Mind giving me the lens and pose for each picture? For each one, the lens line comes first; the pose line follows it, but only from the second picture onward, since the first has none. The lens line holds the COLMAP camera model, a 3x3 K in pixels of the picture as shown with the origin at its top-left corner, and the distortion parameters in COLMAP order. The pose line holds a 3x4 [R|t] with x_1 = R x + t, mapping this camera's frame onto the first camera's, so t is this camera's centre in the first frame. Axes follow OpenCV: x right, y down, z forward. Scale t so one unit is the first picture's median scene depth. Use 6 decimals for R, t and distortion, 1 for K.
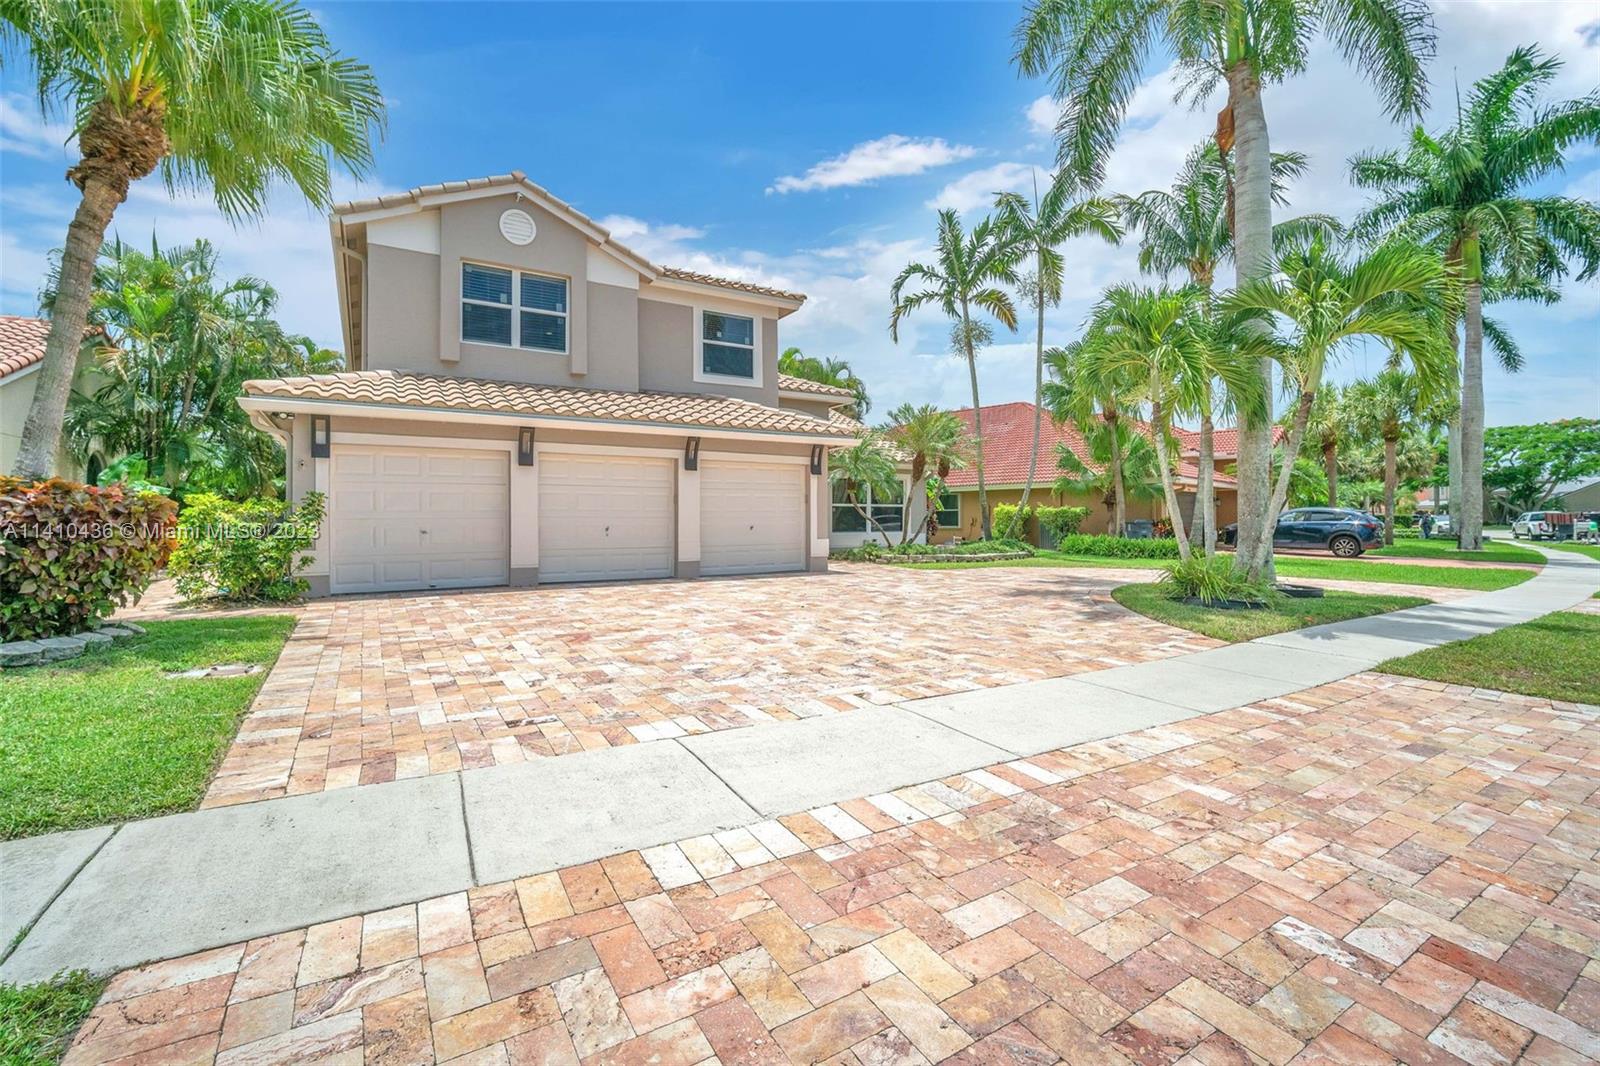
lens RADIAL K [[657.2, 0, 796.0], [0, 657.2, 523.3], [0, 0, 1]] dist [0.000387, 0.000099]
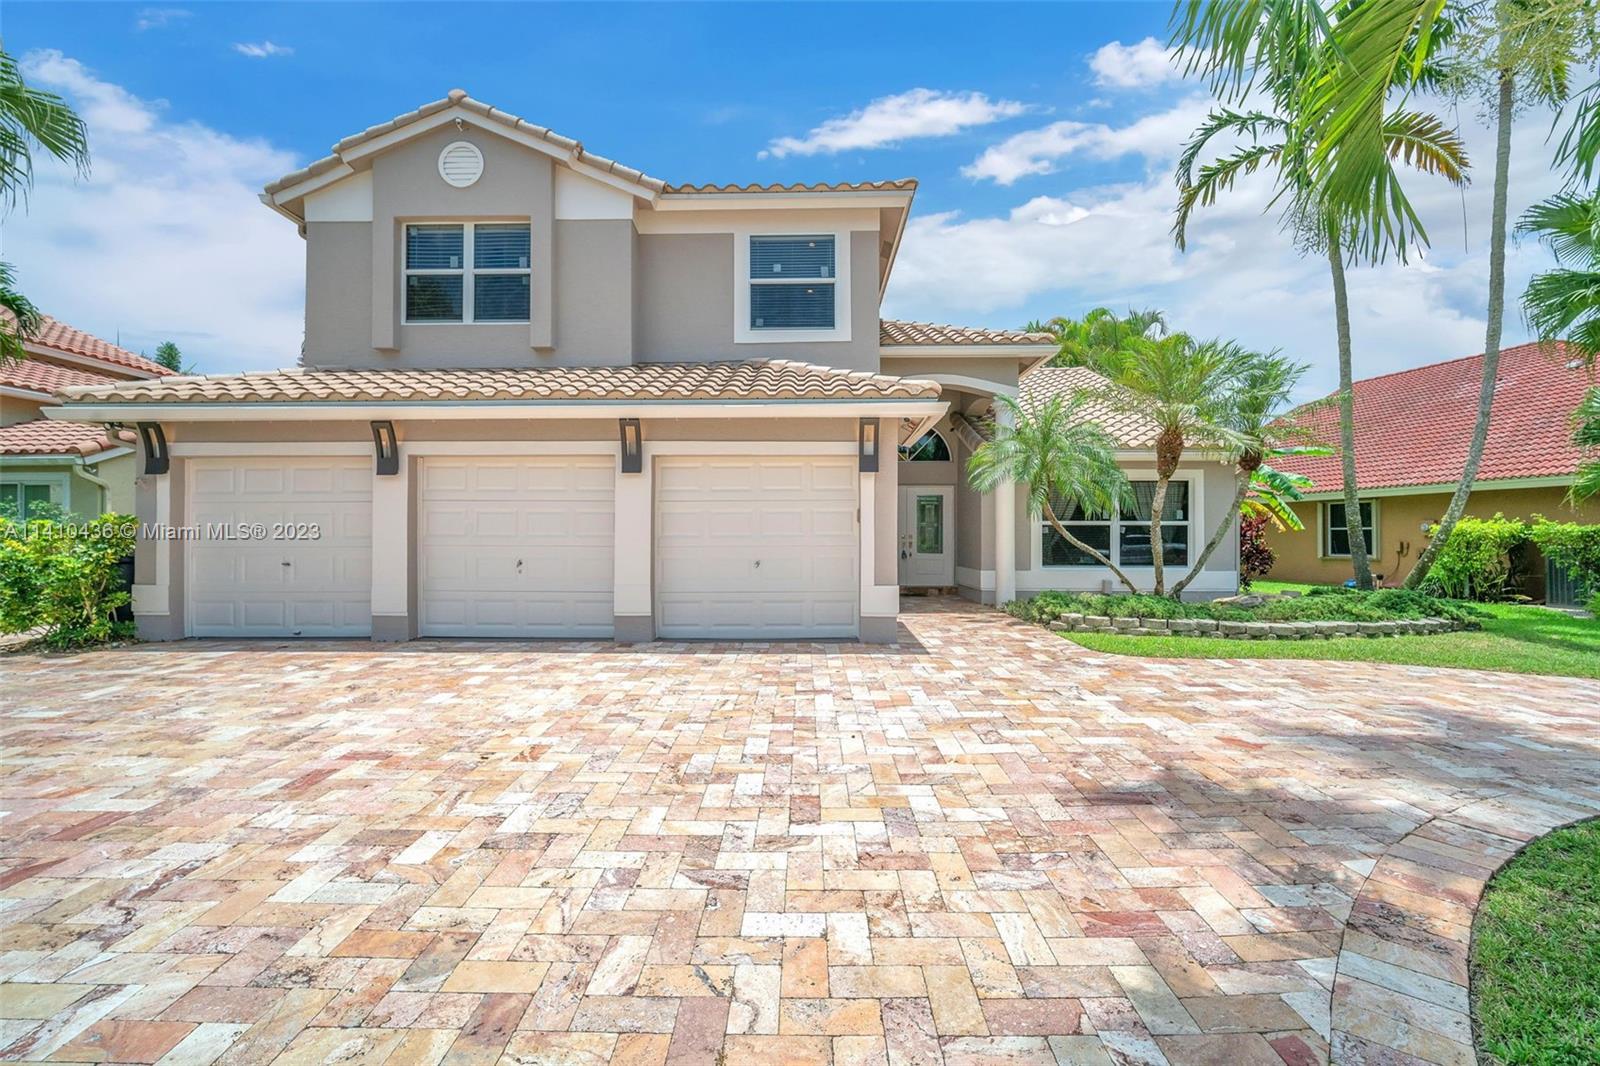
lens RADIAL K [[684.2, 0, 793.9], [0, 684.2, 533.3], [0, 0, 1]] dist [-0.002455, -0.000453]
pose [[0.853815, 0.000978, -0.520575, 0.261856], [-0.006330, 0.999944, -0.008504, -0.014547], [0.520538, 0.010556, 0.853774, 0.431594]]
